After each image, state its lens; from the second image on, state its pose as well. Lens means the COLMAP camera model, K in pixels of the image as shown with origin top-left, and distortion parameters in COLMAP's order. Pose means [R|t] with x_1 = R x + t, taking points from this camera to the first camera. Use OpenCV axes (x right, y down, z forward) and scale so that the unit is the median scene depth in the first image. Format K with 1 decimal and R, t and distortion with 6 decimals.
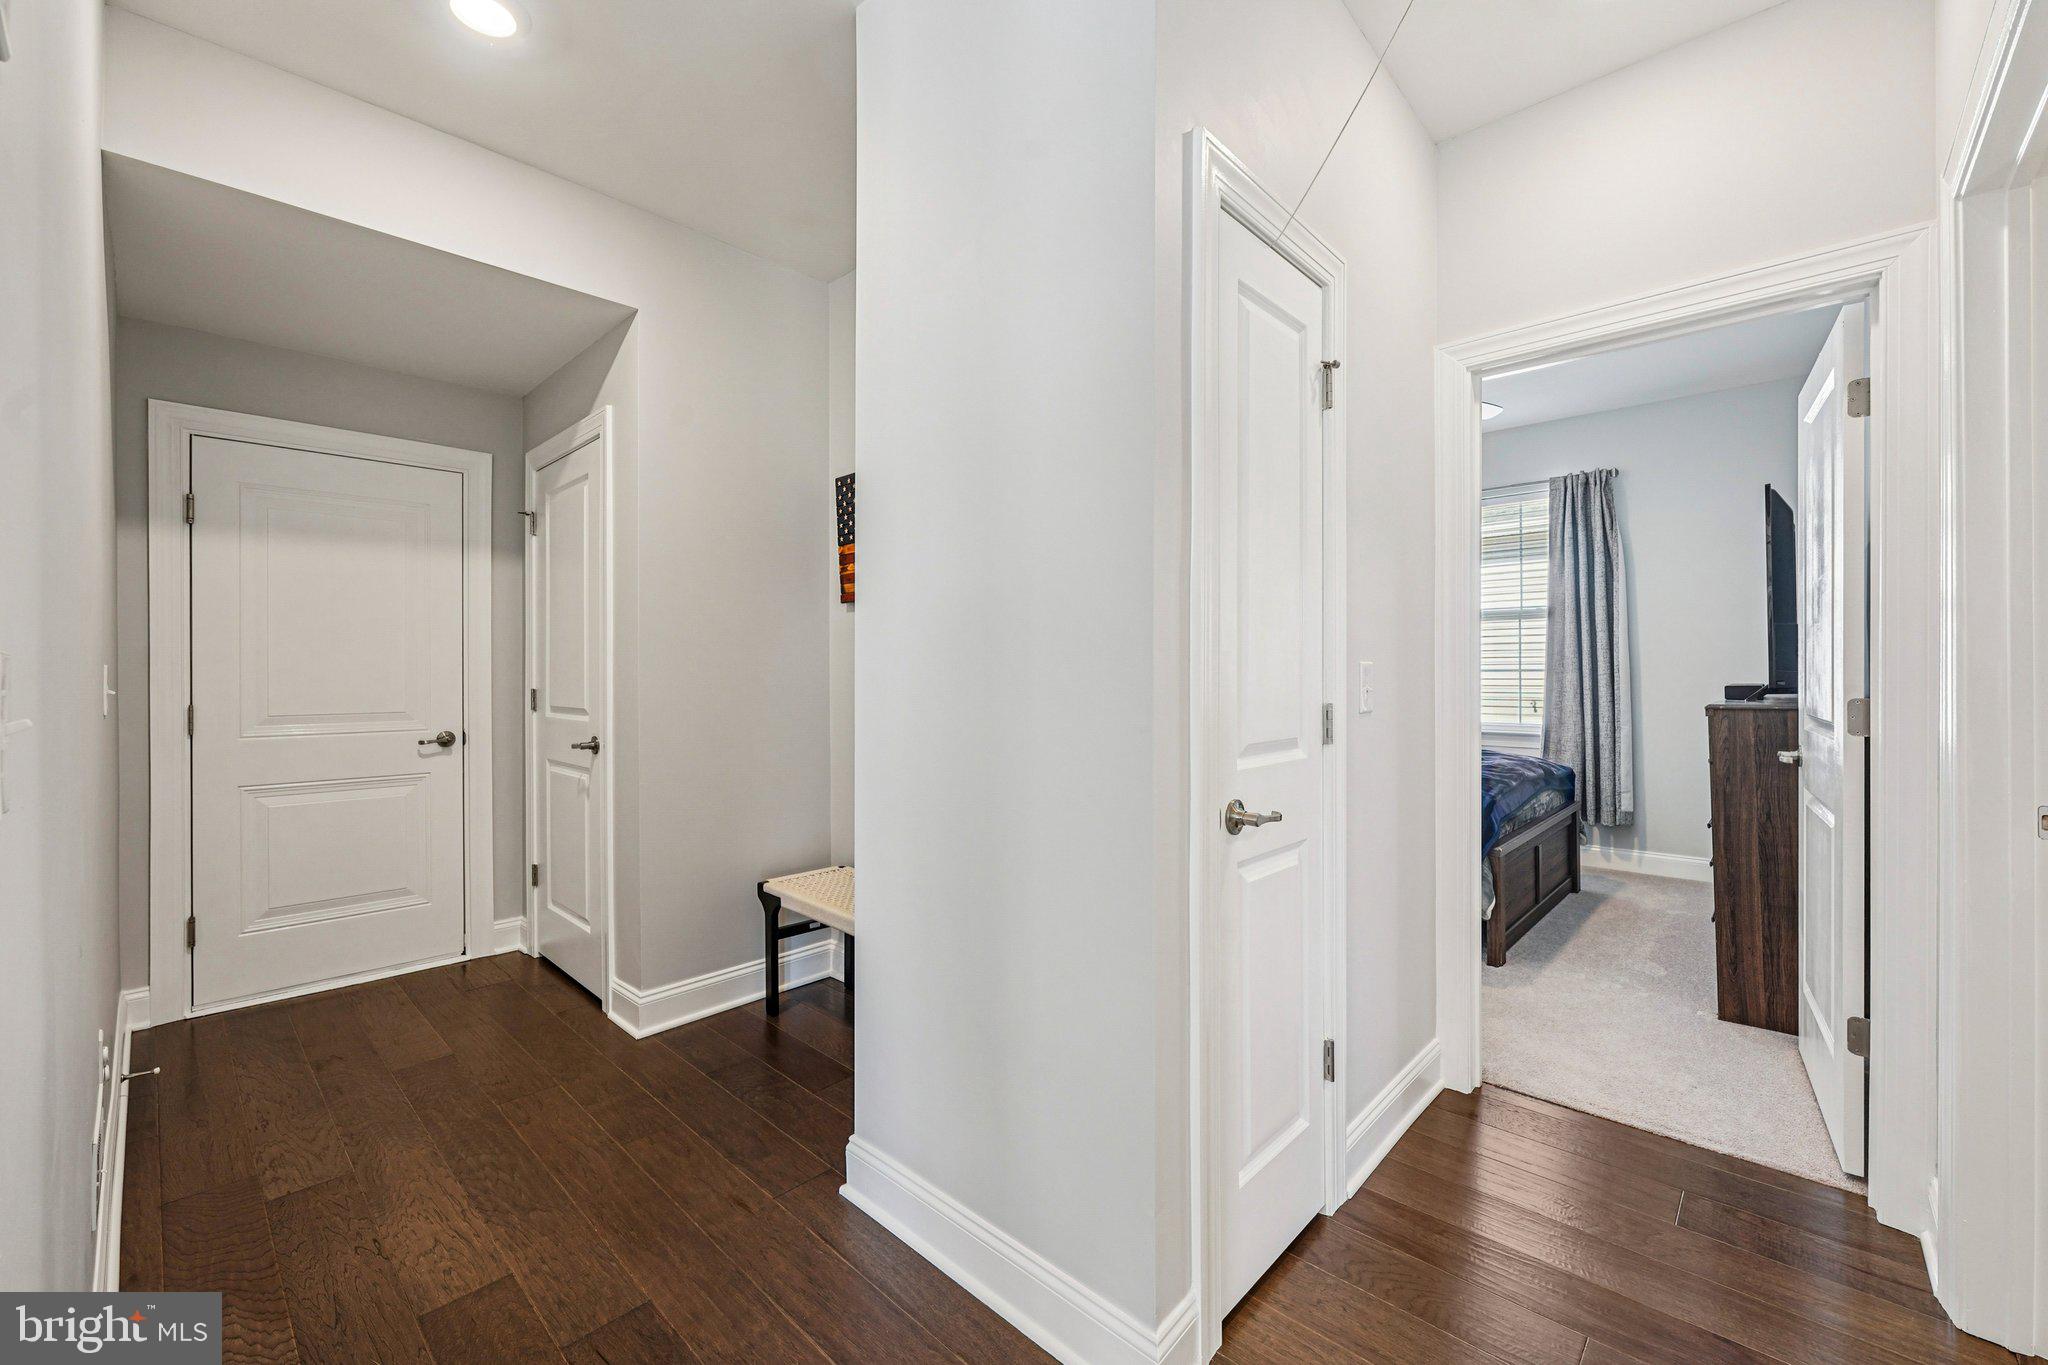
lens RADIAL K [[825.4, 0, 1029.2], [0, 825.4, 663.4], [0, 0, 1]] dist [-0.000208, -0.000194]
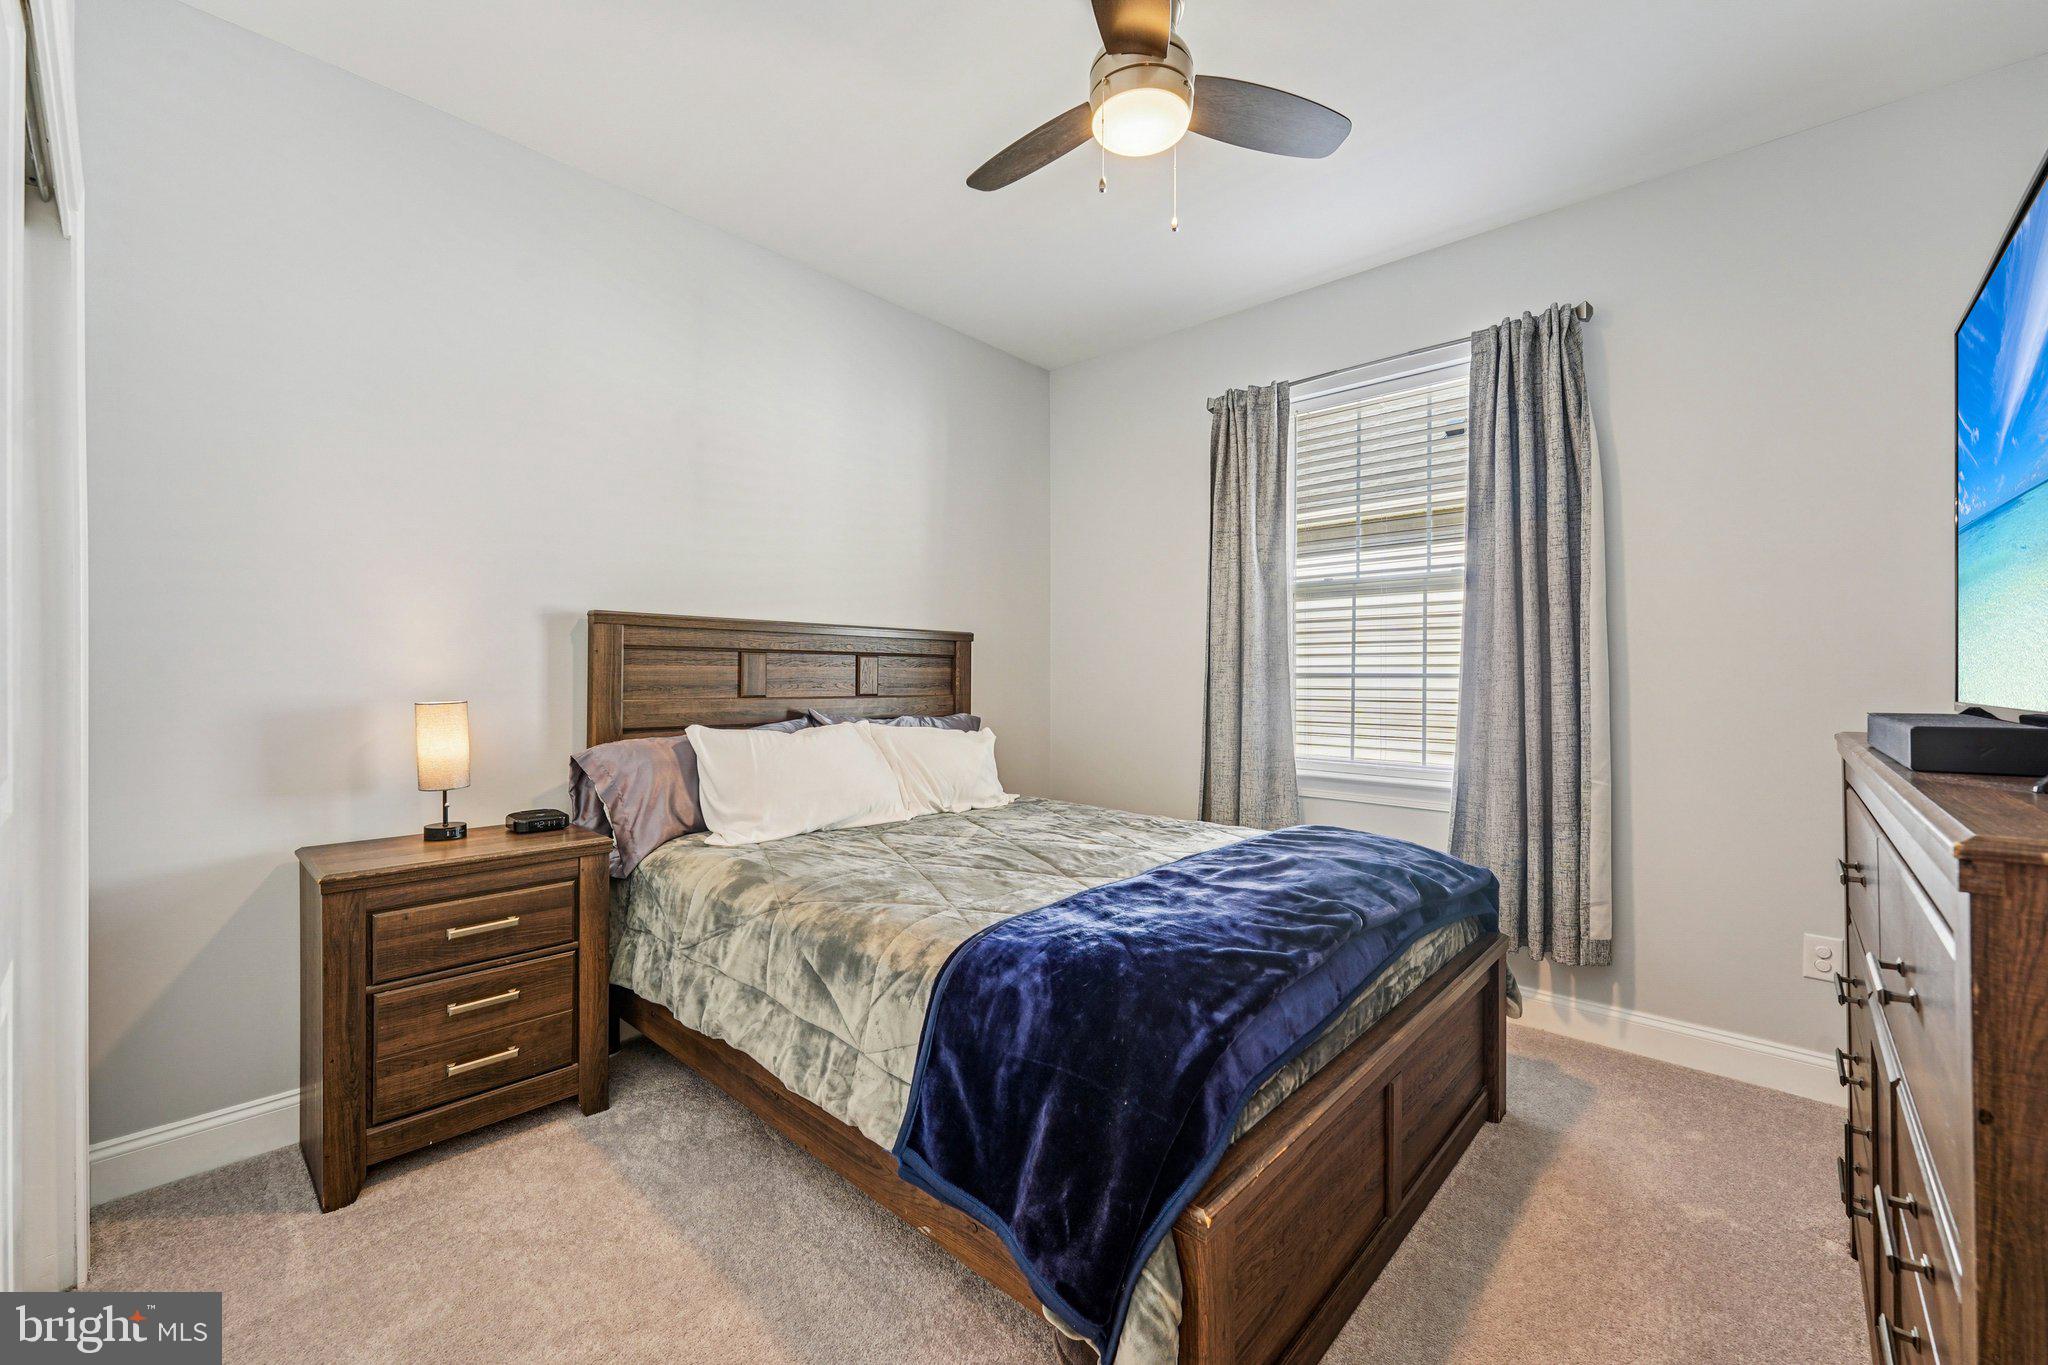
lens RADIAL K [[825.4, 0, 1022.4], [0, 825.4, 672.3], [0, 0, 1]] dist [-0.000208, -0.000194]
pose [[0.999837, 0.009945, 0.015070, 0.330328], [-0.009993, 0.999945, 0.003134, 0.007657], [-0.015038, -0.003284, 0.999882, 0.457877]]
